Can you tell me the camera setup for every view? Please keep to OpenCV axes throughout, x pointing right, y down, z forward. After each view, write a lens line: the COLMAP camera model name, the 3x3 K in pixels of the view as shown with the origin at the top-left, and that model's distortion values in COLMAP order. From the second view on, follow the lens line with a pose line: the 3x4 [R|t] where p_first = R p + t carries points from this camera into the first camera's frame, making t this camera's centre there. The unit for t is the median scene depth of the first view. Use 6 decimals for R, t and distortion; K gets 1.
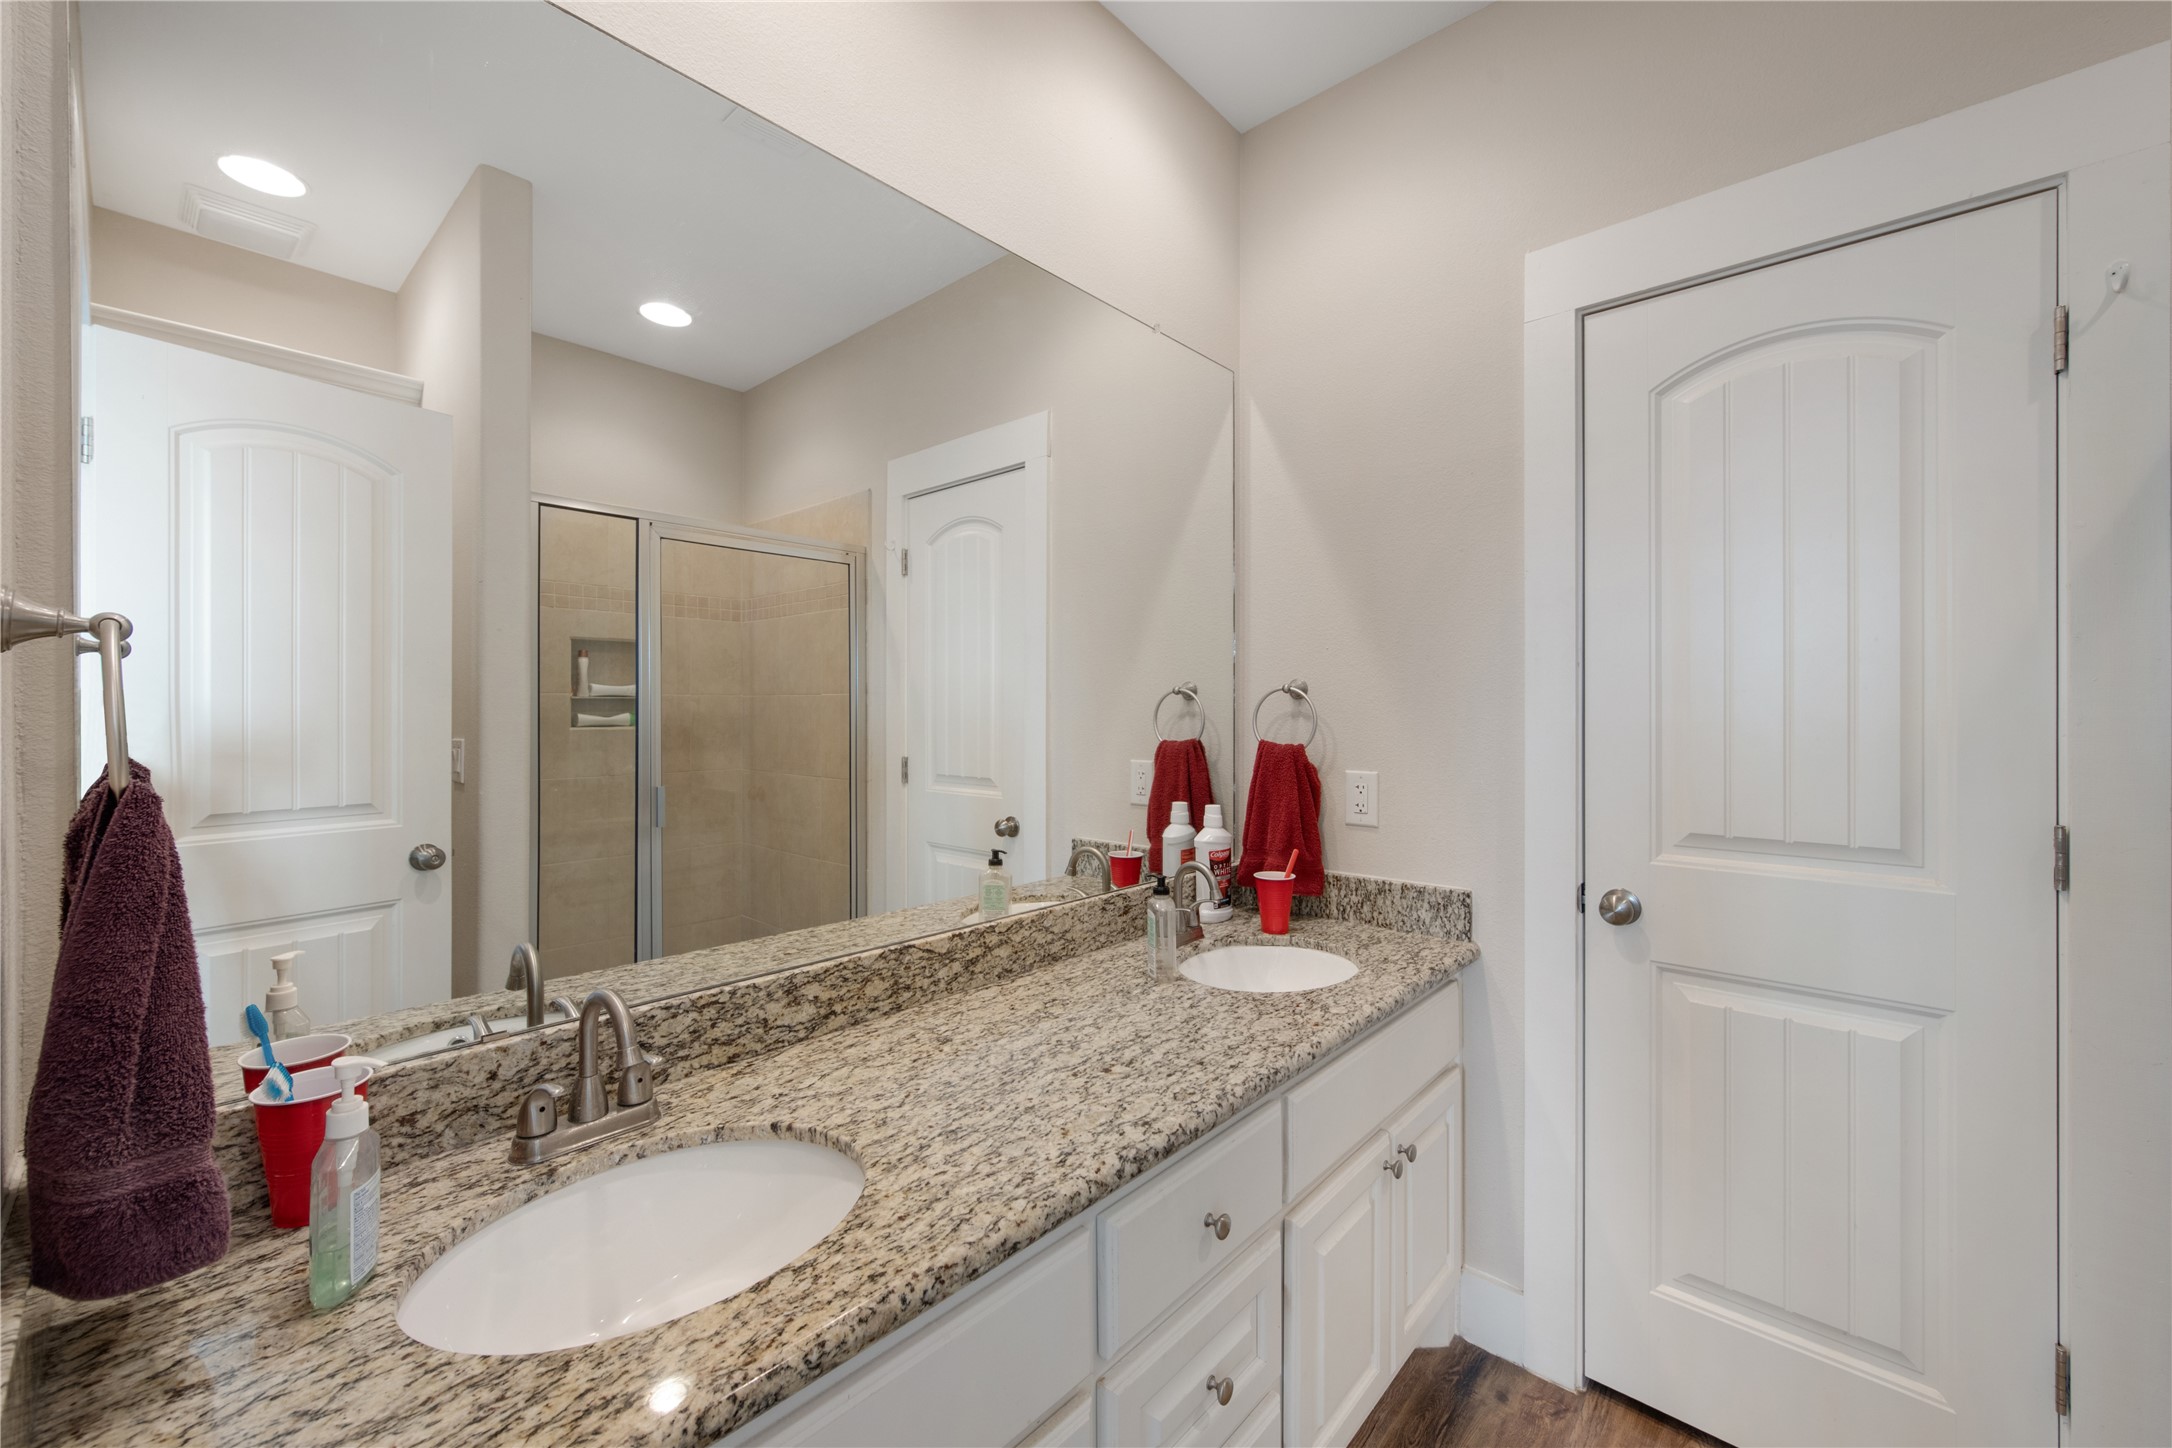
lens RADIAL K [[879.3, 0, 1058.6], [0, 879.3, 715.8], [0, 0, 1]] dist [-0.005164, 0.000066]
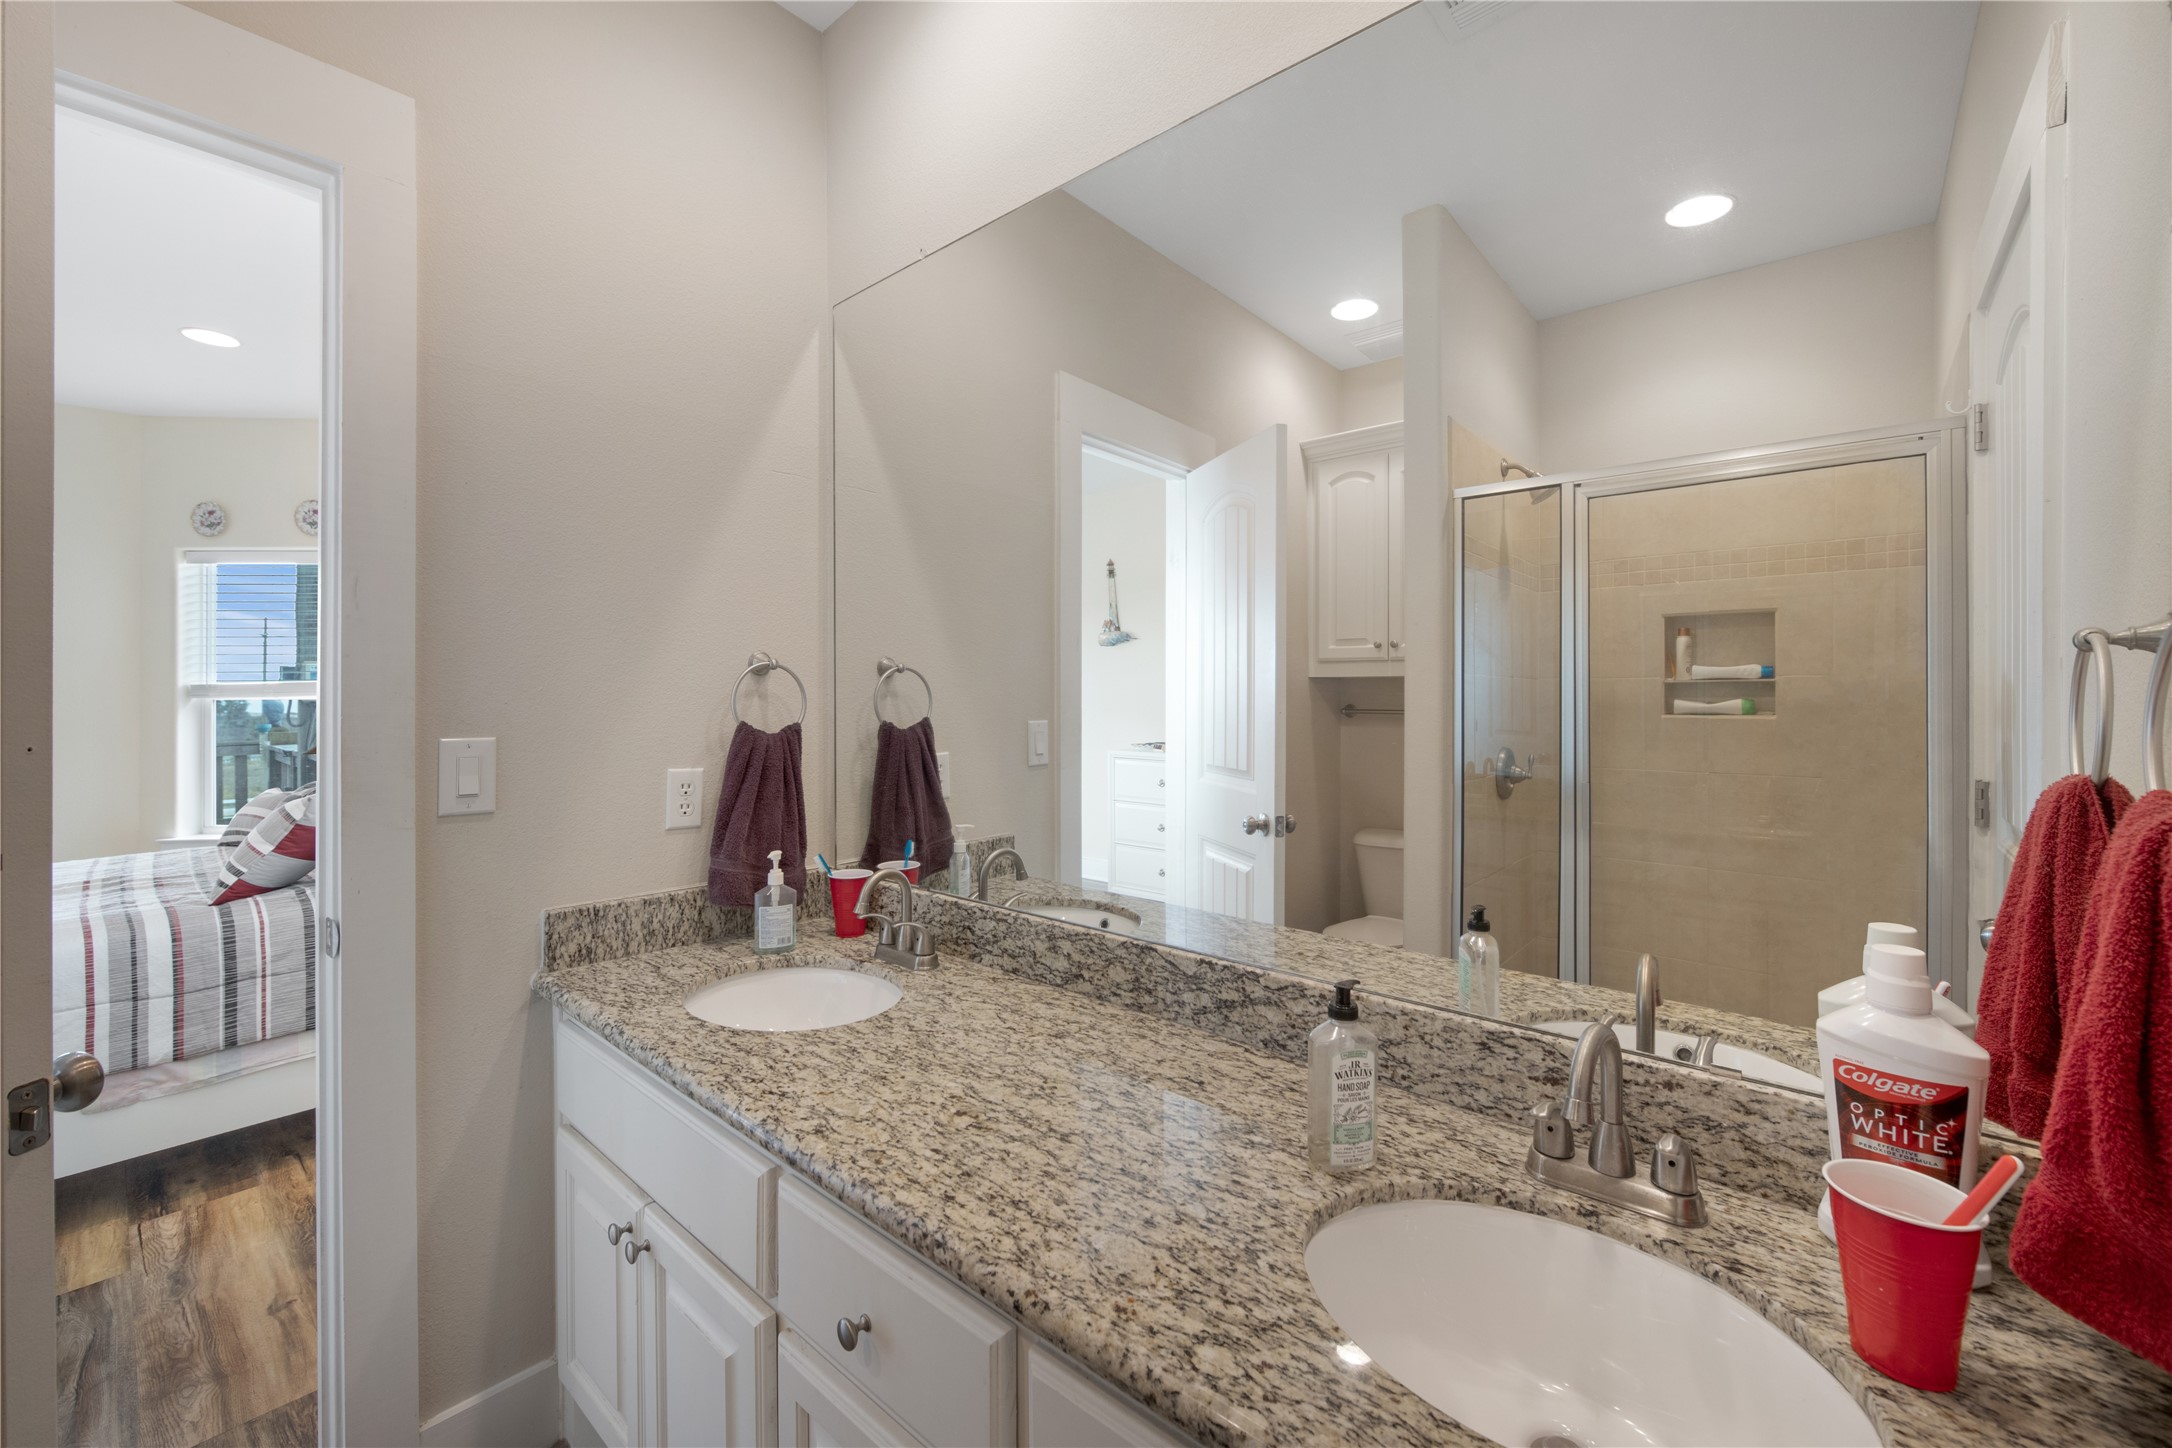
lens RADIAL K [[860.9, 0, 1088.0], [0, 860.9, 699.2], [0, 0, 1]] dist [-0.000316, 0.000020]
pose [[0.030770, 0.002001, -0.999524, 0.800040], [-0.004423, 0.999988, 0.001866, -0.005263], [0.999517, 0.004363, 0.030778, 0.970518]]
